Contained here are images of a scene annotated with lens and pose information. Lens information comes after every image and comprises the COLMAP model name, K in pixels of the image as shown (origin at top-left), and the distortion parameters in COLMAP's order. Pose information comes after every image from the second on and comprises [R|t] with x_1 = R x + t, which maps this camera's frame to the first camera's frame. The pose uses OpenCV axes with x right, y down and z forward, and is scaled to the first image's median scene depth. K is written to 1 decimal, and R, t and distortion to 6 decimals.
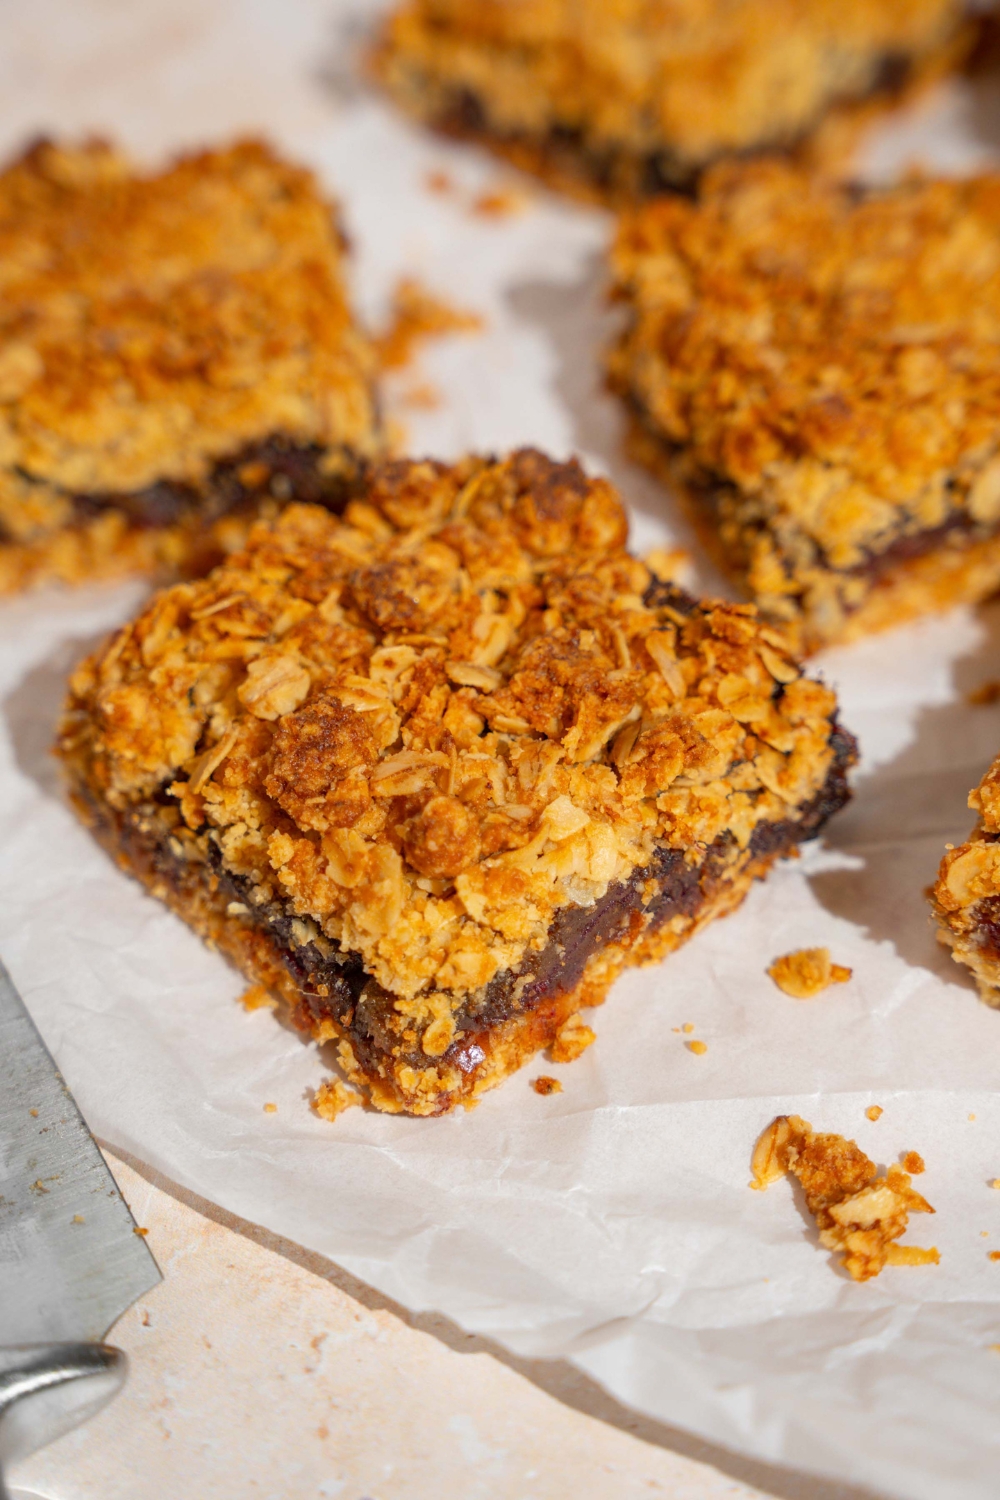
lens RADIAL K [[2798.0, 0, 499.5], [0, 2798.0, 743.5], [0, 0, 1]] dist [0.049141, 0.000000]
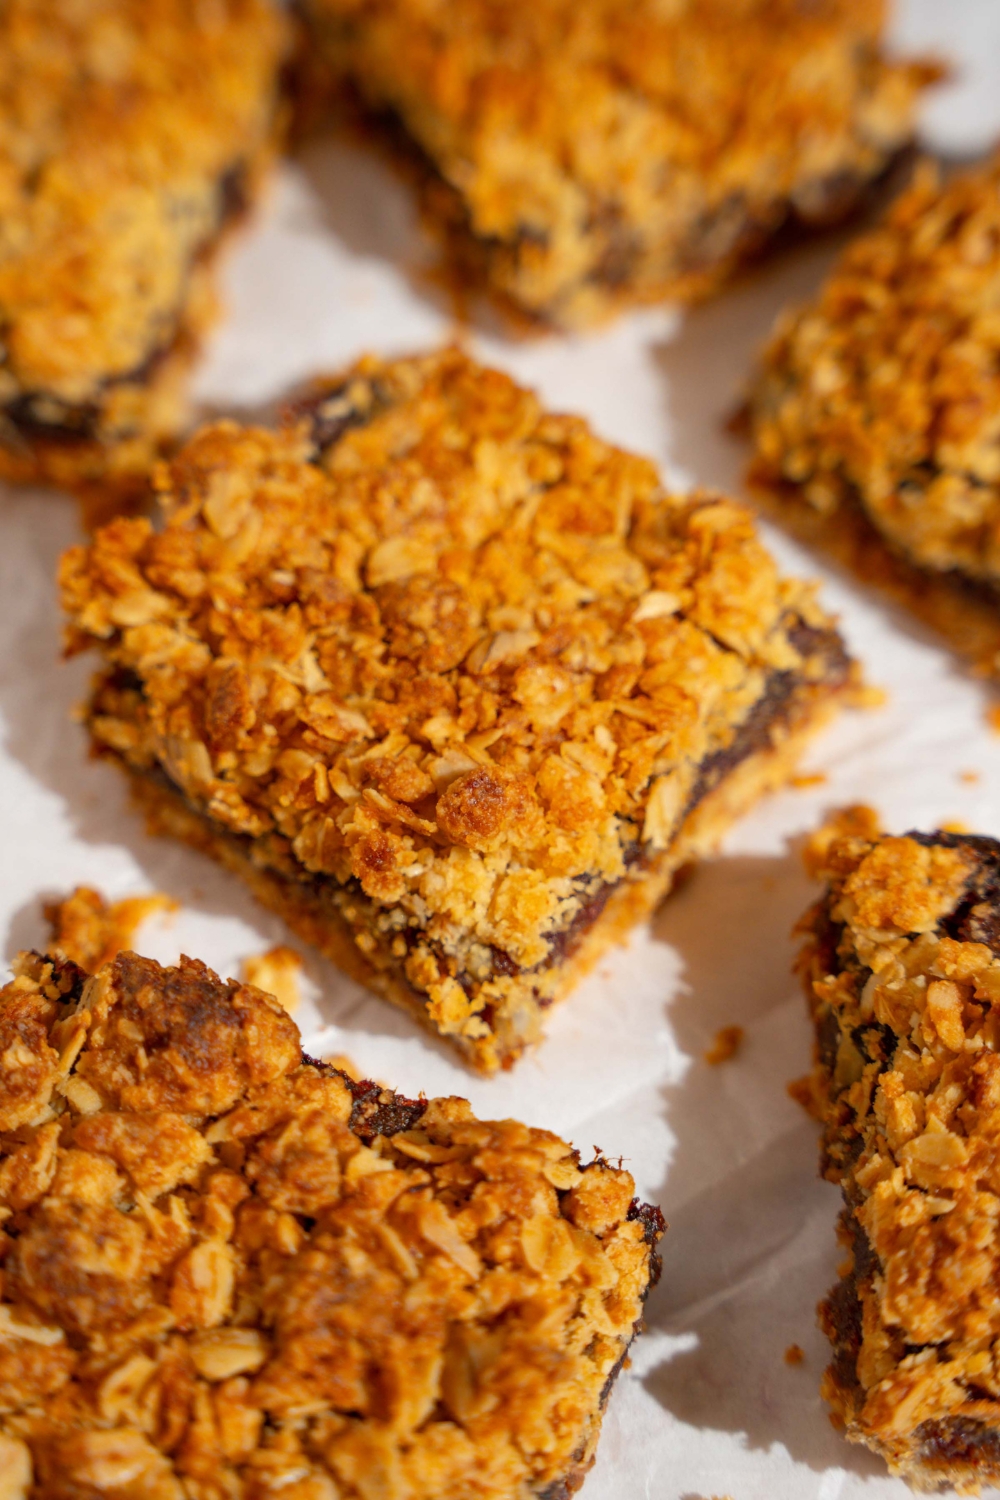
lens RADIAL K [[2798.0, 0, 501.3], [0, 2798.0, 750.2], [0, 0, 1]] dist [0.049141, 0.000000]
pose [[0.896877, -0.314090, 0.311384, -0.127681], [0.261748, 0.944451, 0.198748, -0.309309], [-0.356511, -0.096749, 0.929268, 0.283382]]
